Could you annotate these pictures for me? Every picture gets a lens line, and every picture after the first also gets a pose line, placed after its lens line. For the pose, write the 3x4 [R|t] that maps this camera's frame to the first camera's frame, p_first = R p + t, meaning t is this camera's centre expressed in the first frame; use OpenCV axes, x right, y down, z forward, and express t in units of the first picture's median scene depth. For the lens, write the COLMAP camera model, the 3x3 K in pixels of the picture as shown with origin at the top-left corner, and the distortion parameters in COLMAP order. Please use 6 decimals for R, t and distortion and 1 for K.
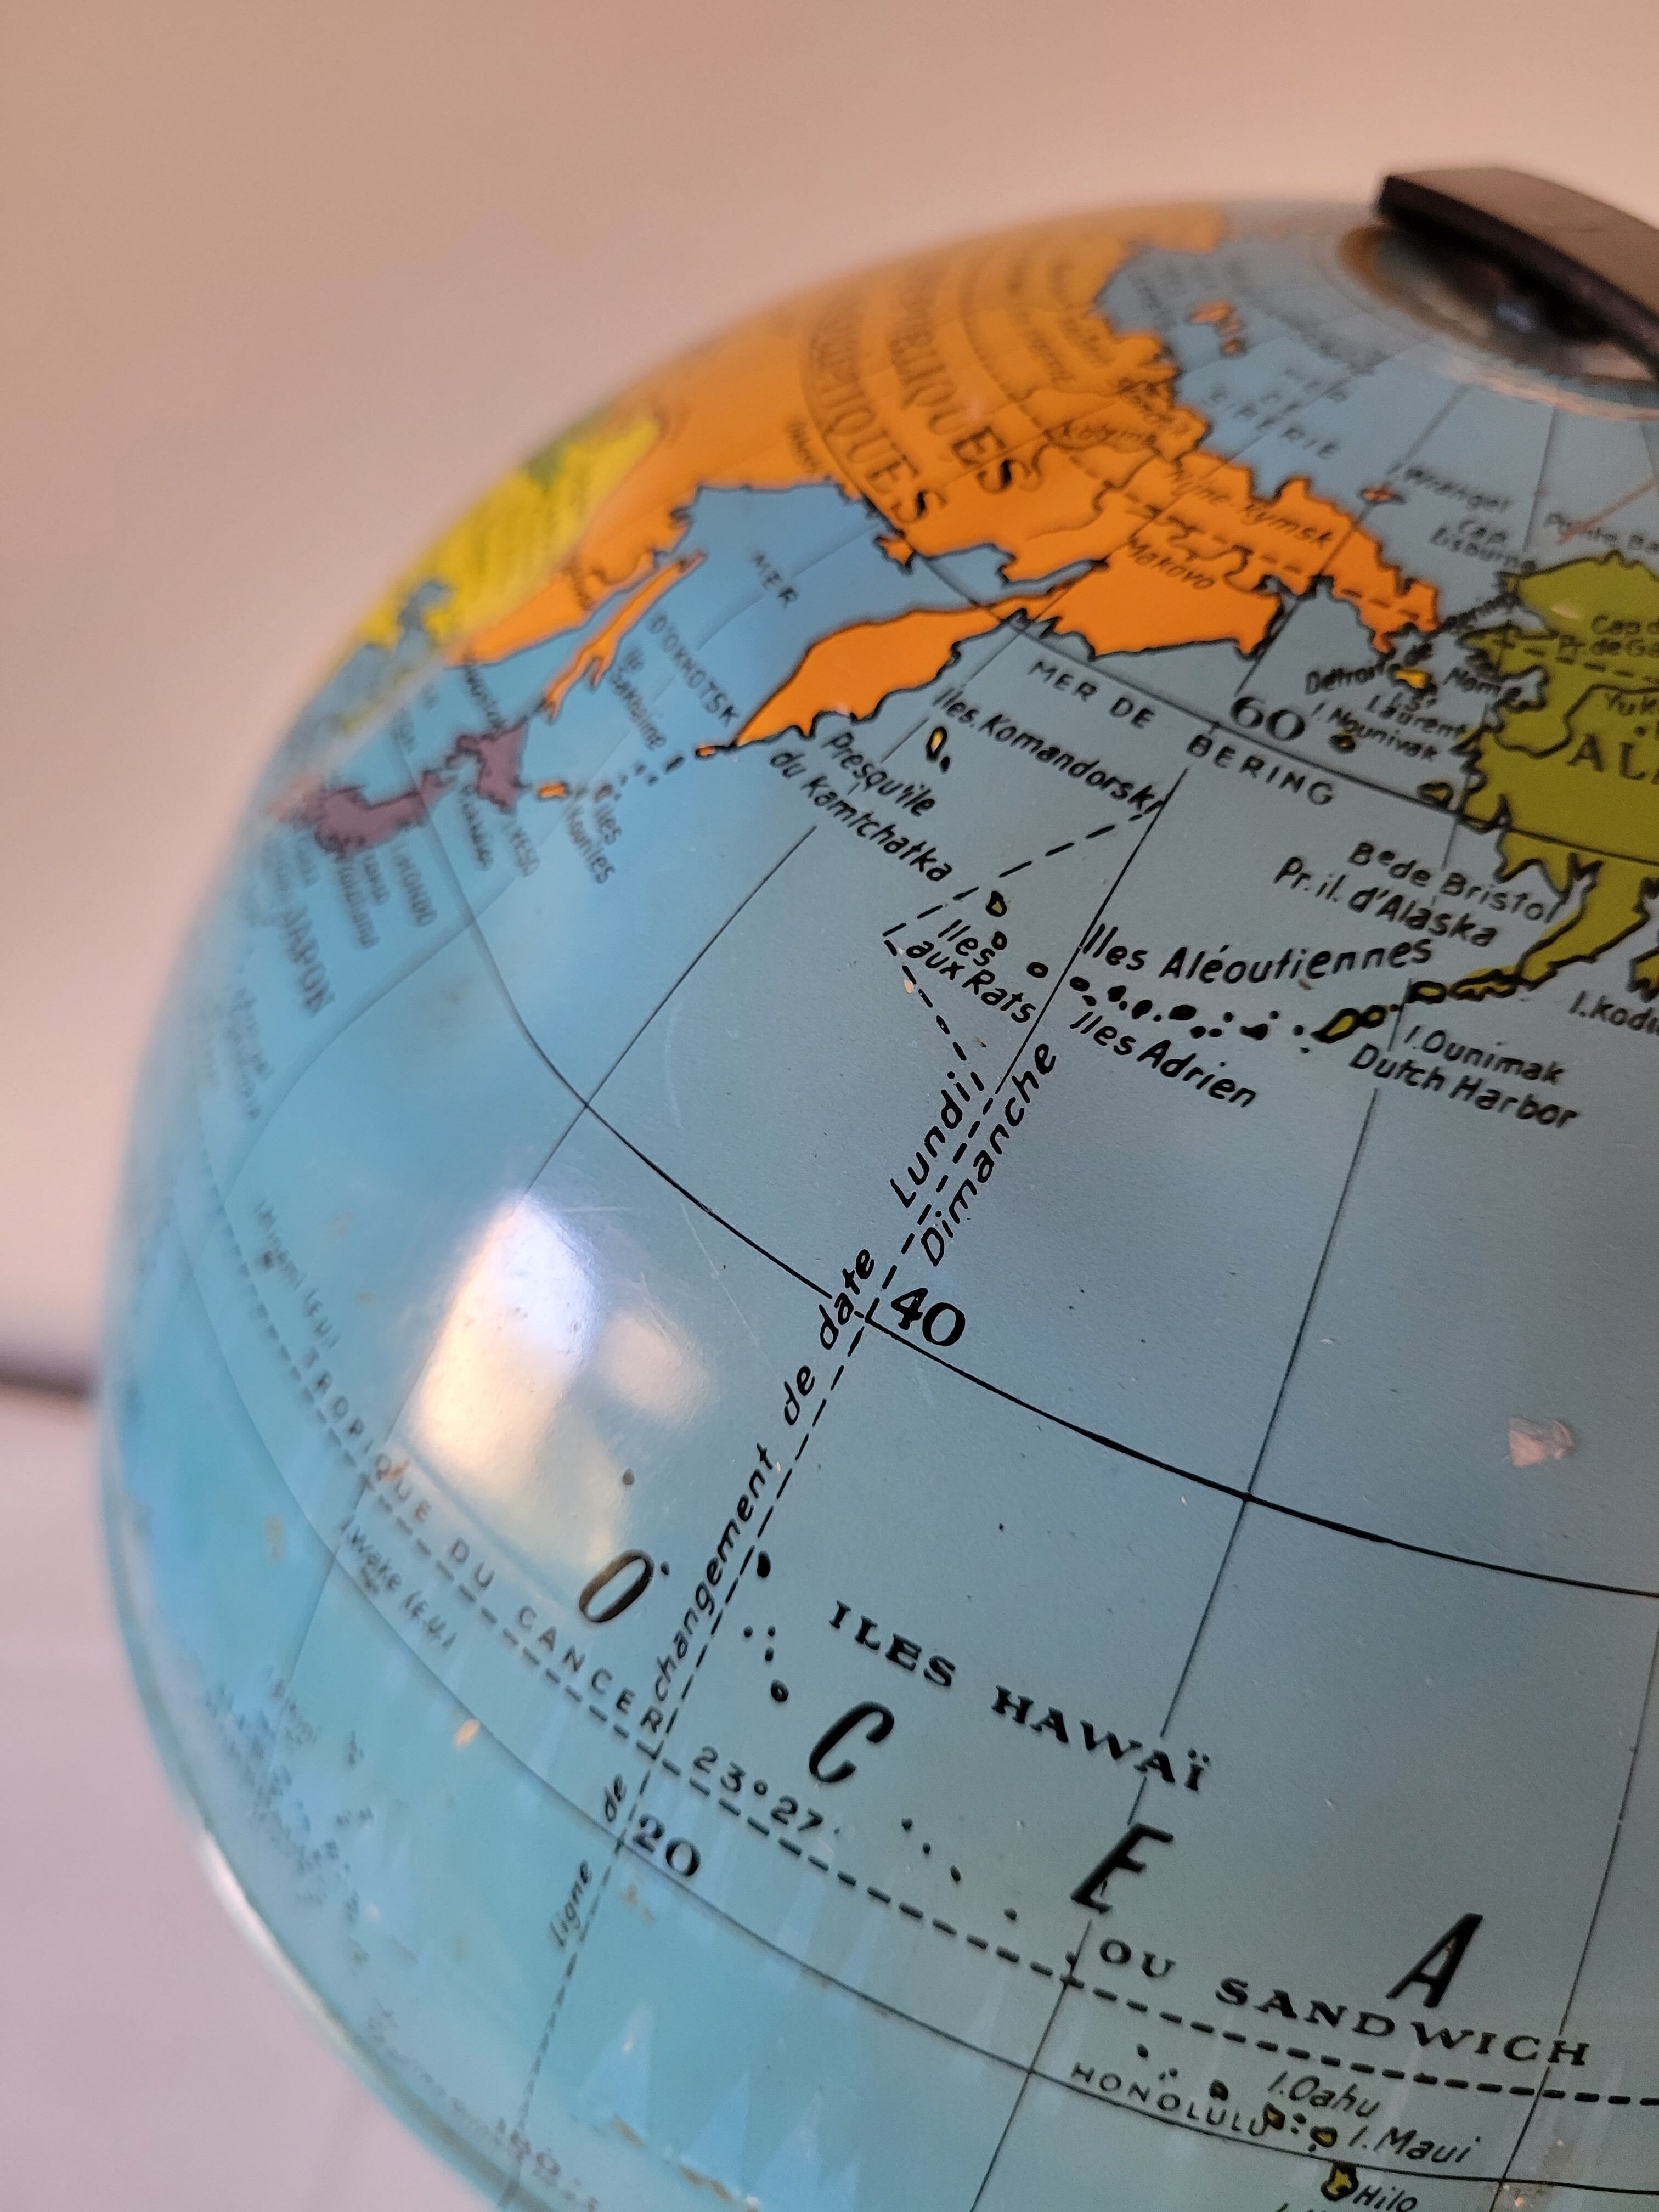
lens RADIAL K [[1745.1, 0, 829.5], [0, 1745.1, 1106.0], [0, 0, 1]] dist [-0.016789, 0.007251]
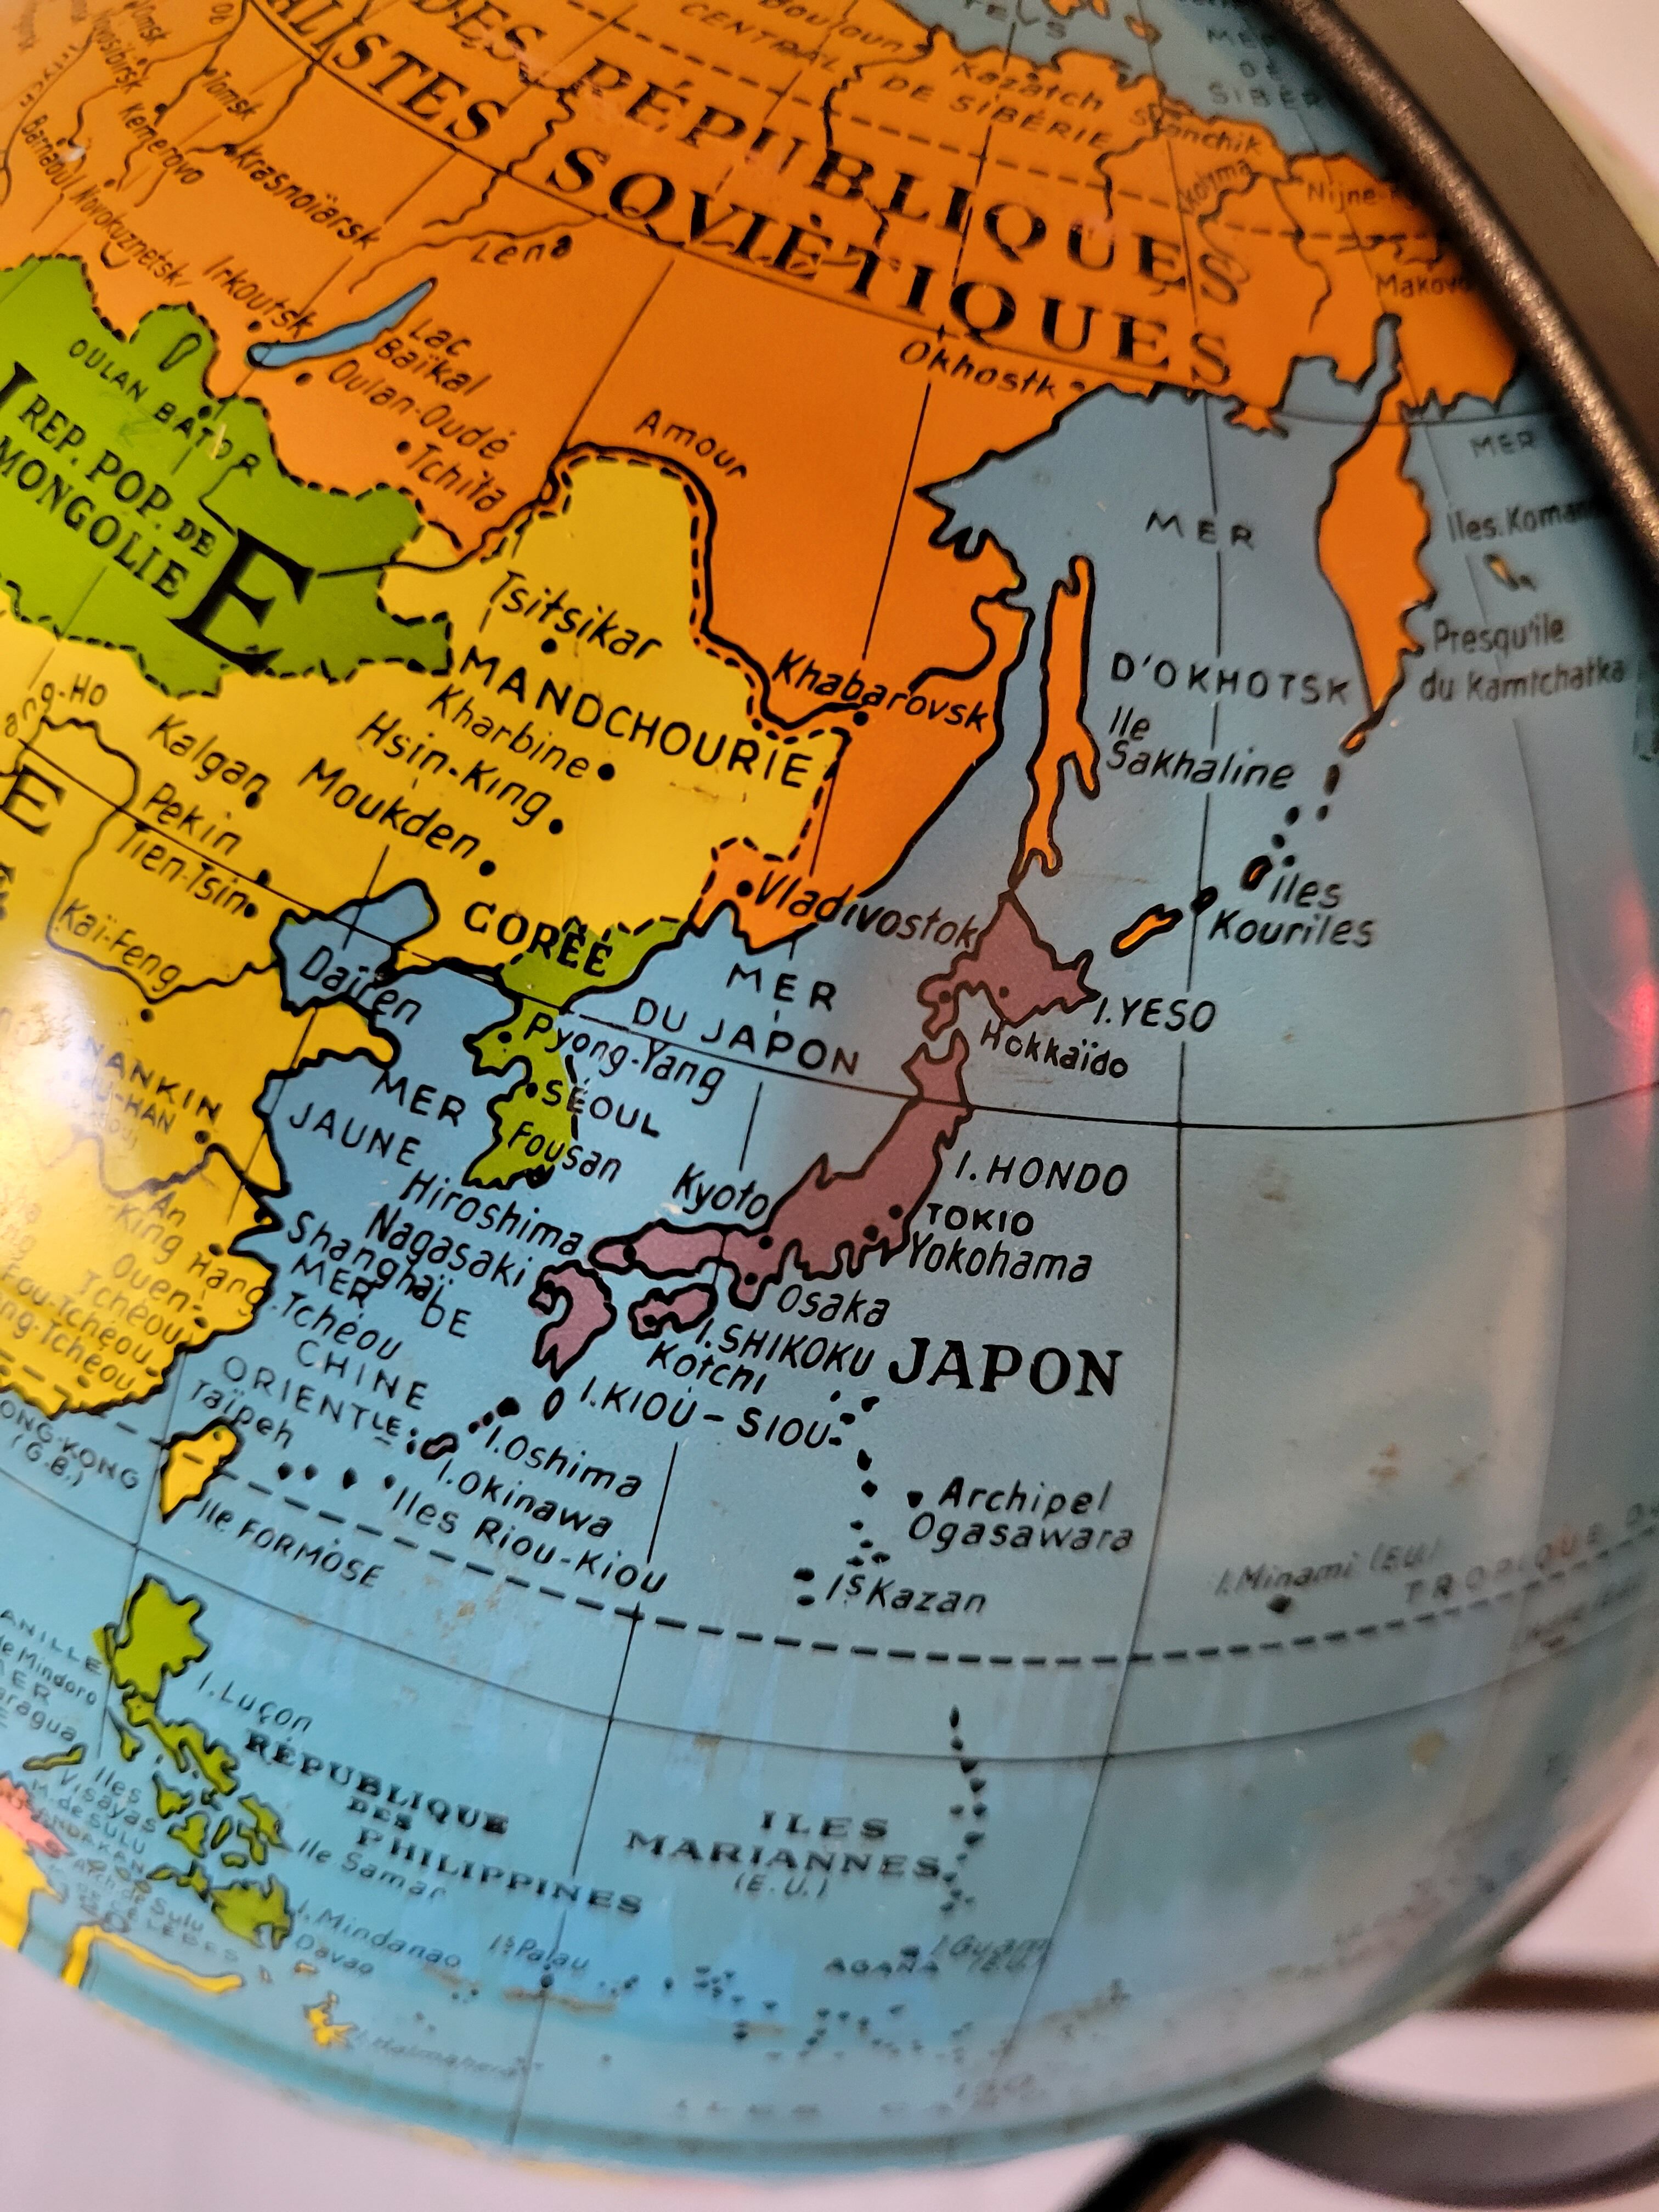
lens RADIAL K [[1745.1, 0, 829.5], [0, 1745.1, 1106.0], [0, 0, 1]] dist [-0.016789, 0.007251]
pose [[0.316211, -0.731003, 0.604686, -0.704954], [0.508799, 0.668644, 0.542253, -0.600899], [-0.800709, 0.136197, 0.583366, 0.665961]]
